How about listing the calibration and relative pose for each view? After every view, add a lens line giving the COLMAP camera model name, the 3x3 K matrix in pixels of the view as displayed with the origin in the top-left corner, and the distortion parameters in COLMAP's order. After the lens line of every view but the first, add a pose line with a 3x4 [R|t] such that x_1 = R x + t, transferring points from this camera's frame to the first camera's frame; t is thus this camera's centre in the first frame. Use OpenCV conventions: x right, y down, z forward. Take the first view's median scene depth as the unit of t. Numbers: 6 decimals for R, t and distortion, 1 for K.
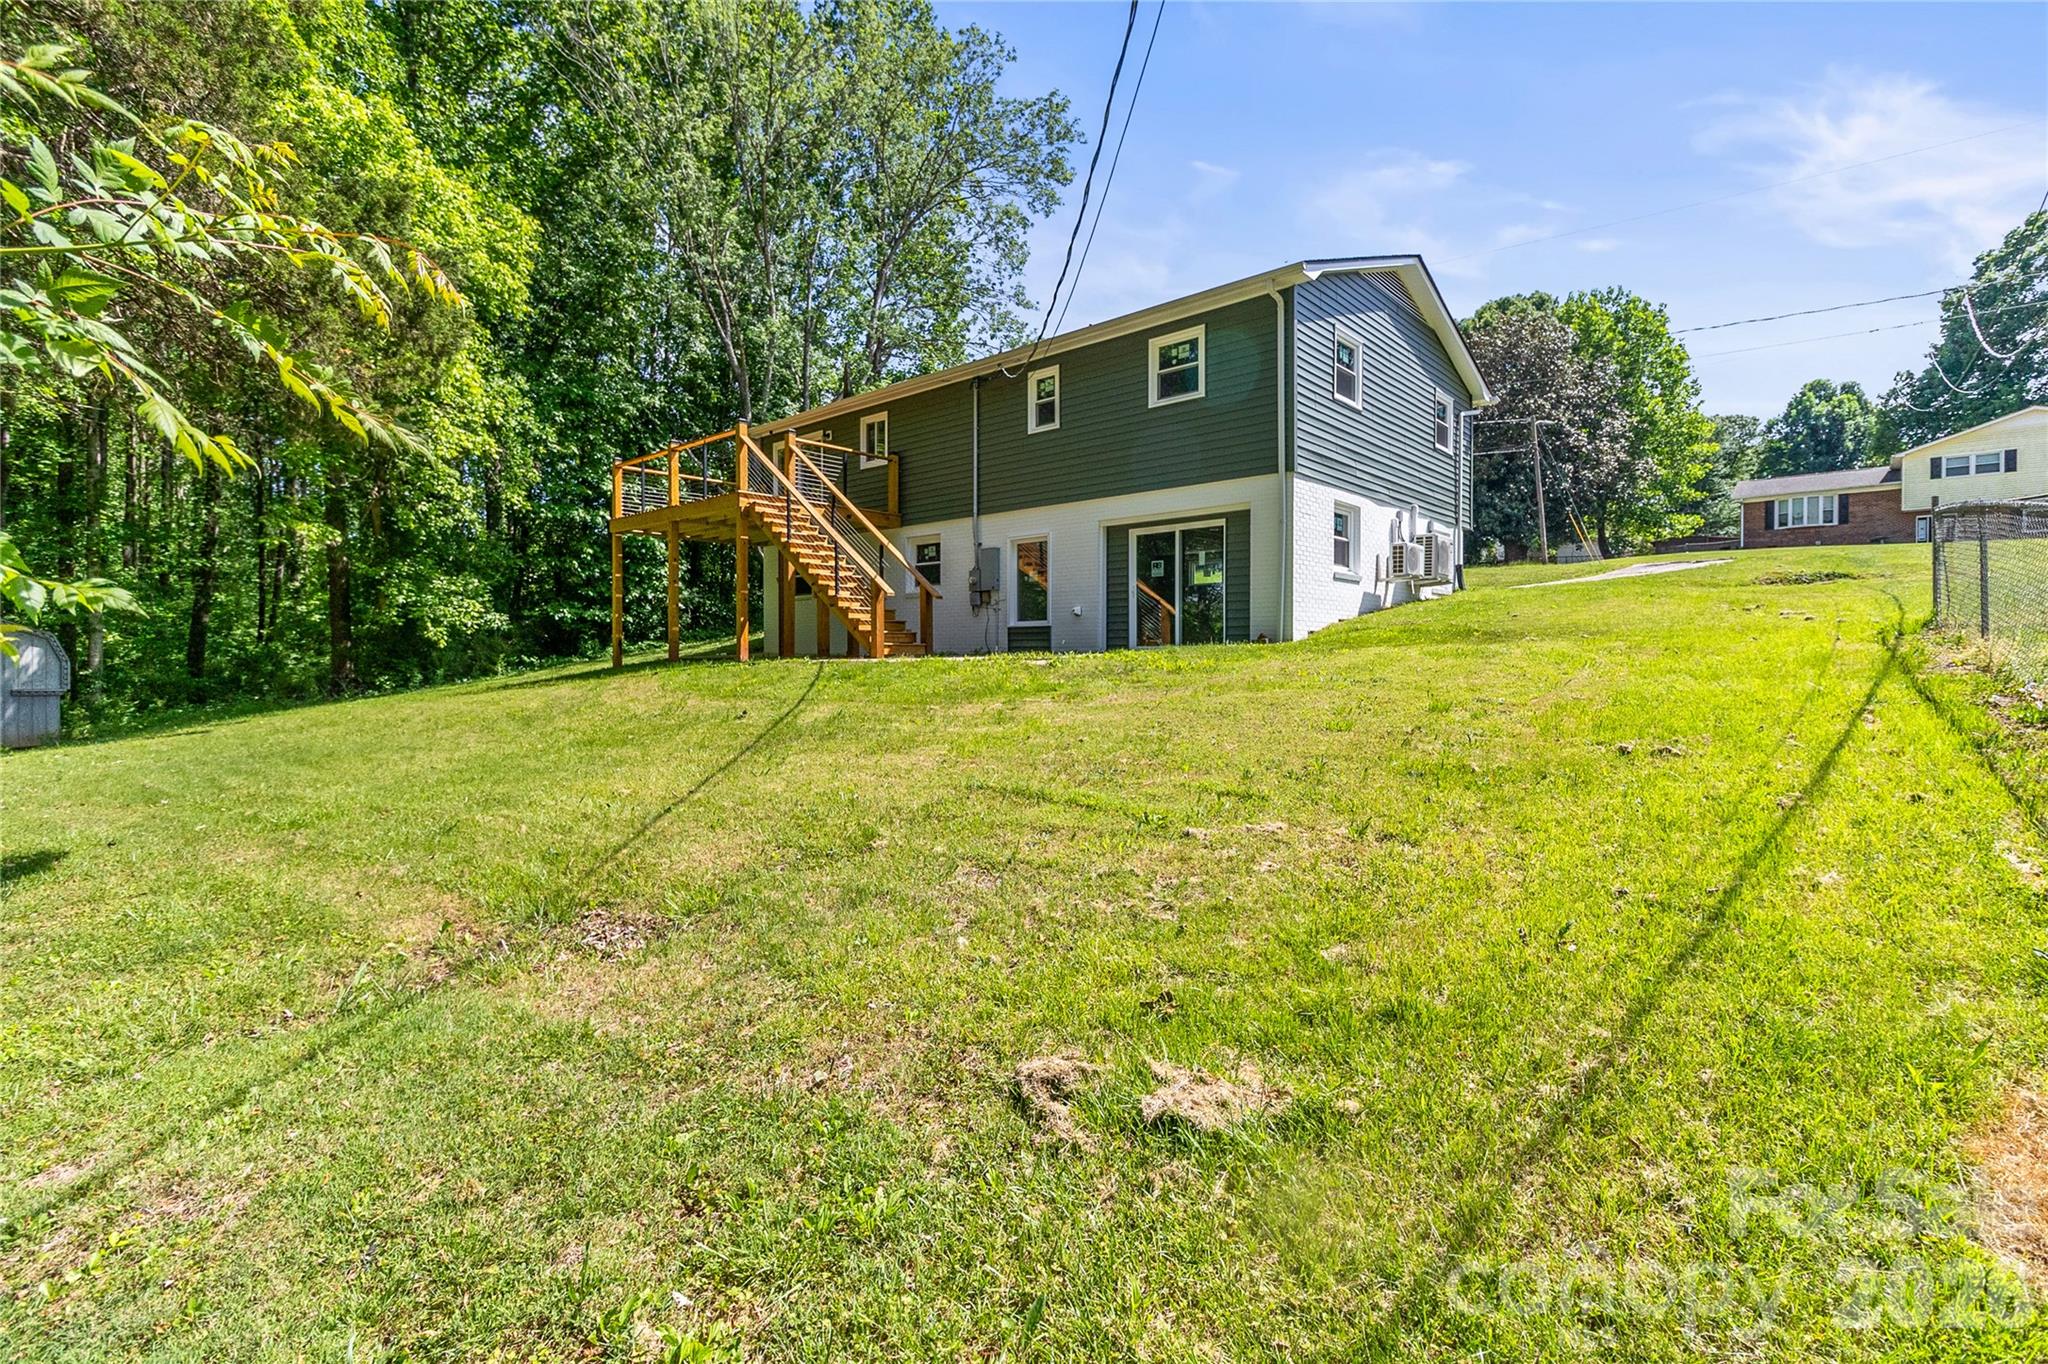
lens RADIAL K [[943.1, 0, 1013.2], [0, 943.1, 680.6], [0, 0, 1]] dist [-0.023168, -0.000149]
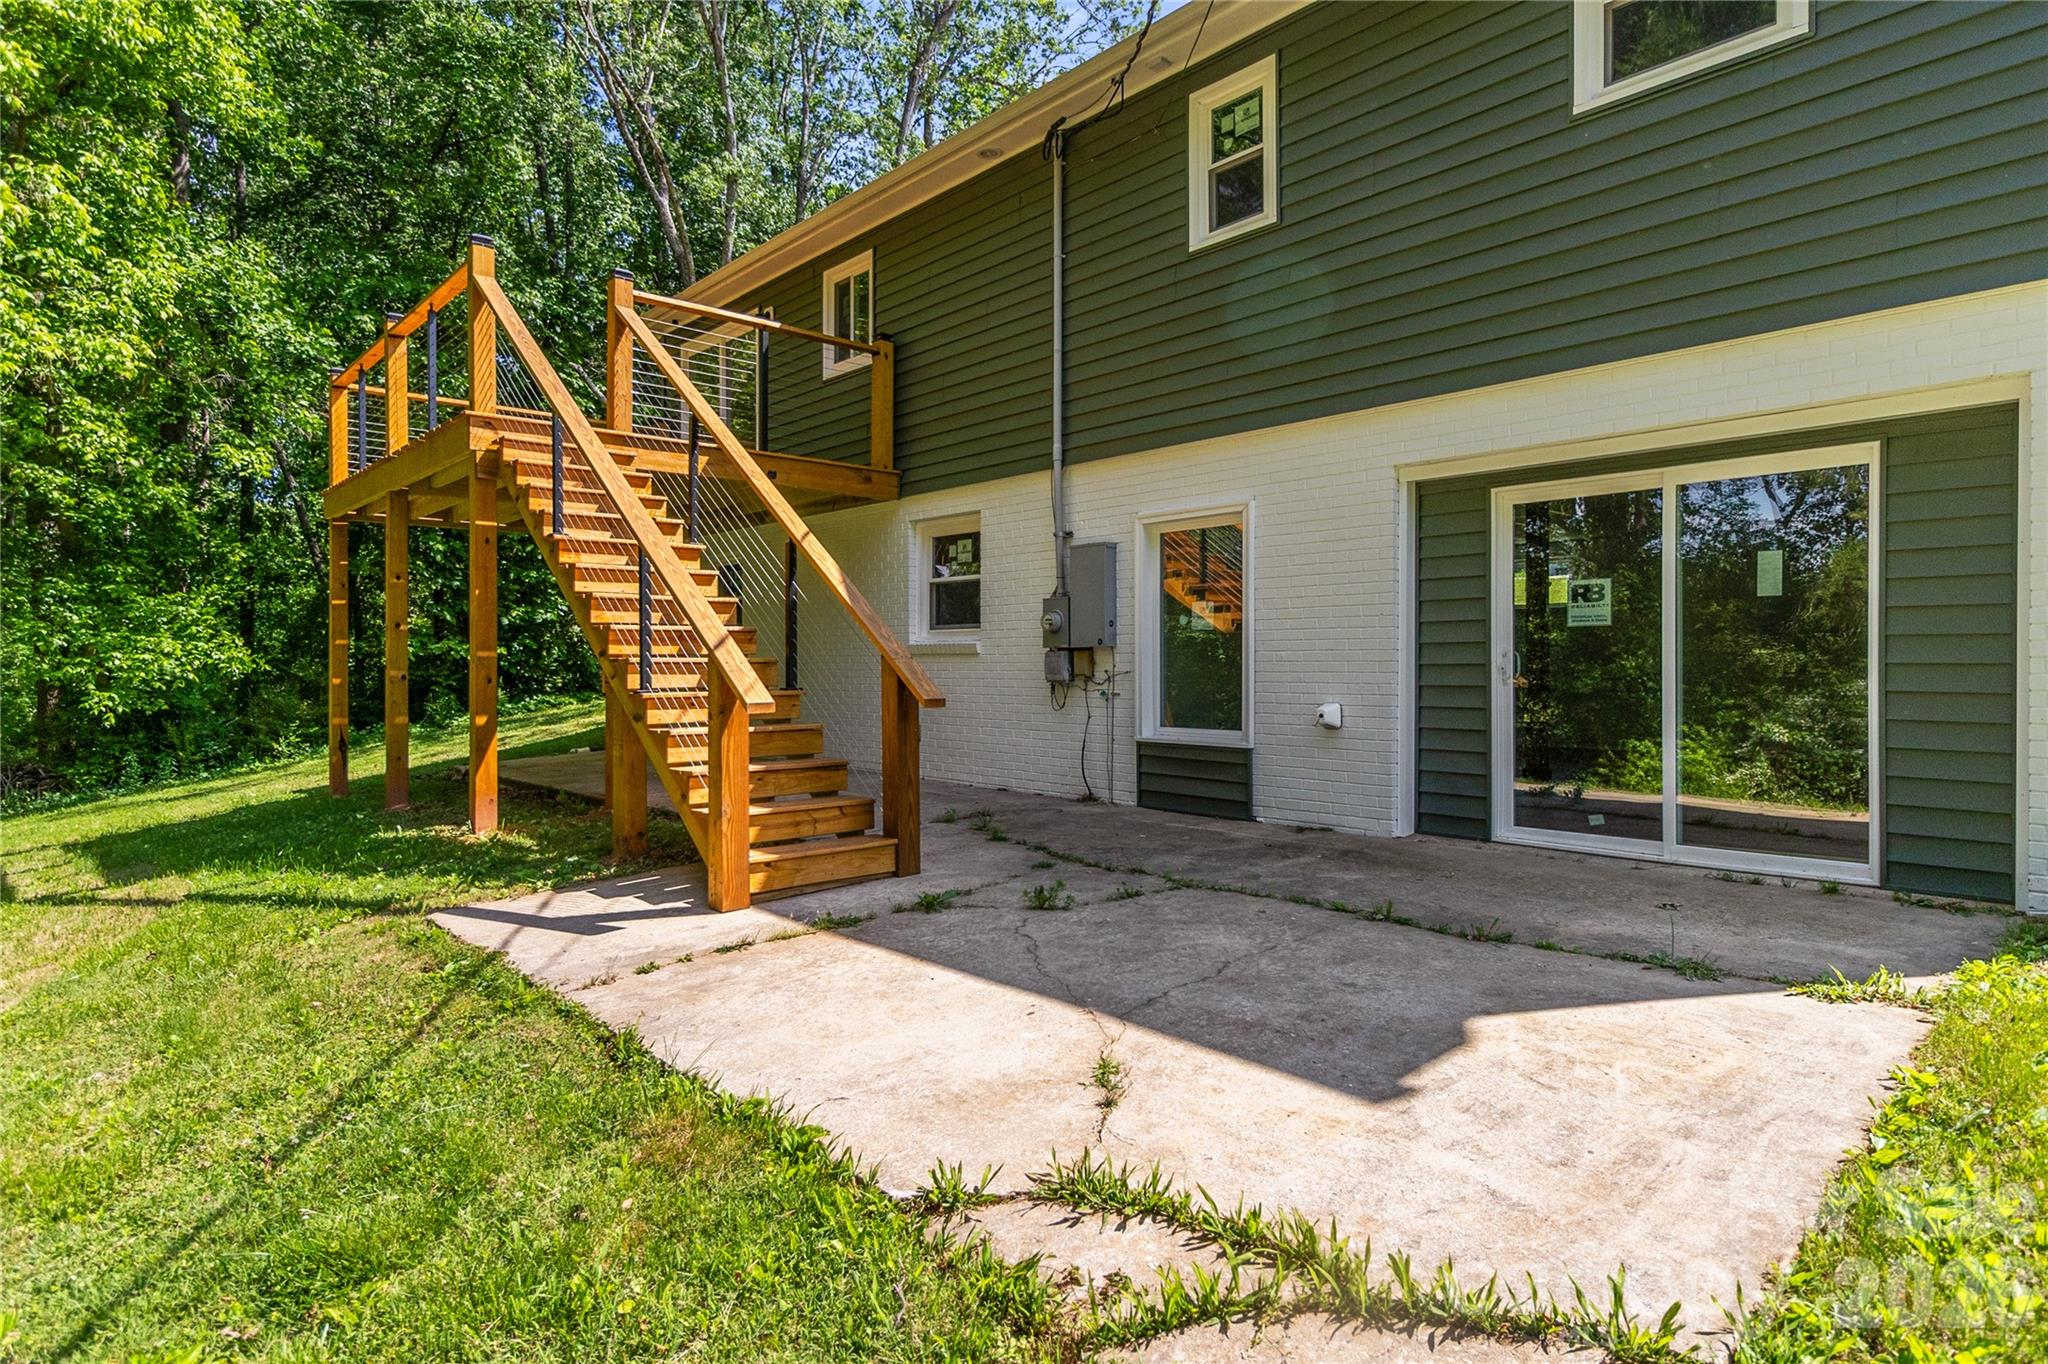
lens RADIAL K [[1102.4, 0, 1024.2], [0, 1102.4, 675.7], [0, 0, 1]] dist [0.000263, 0.000280]
pose [[0.995563, -0.001288, -0.094084, -0.009494], [0.000306, 0.999945, -0.010454, -0.081596], [0.094093, 0.010378, 0.995509, 0.542391]]
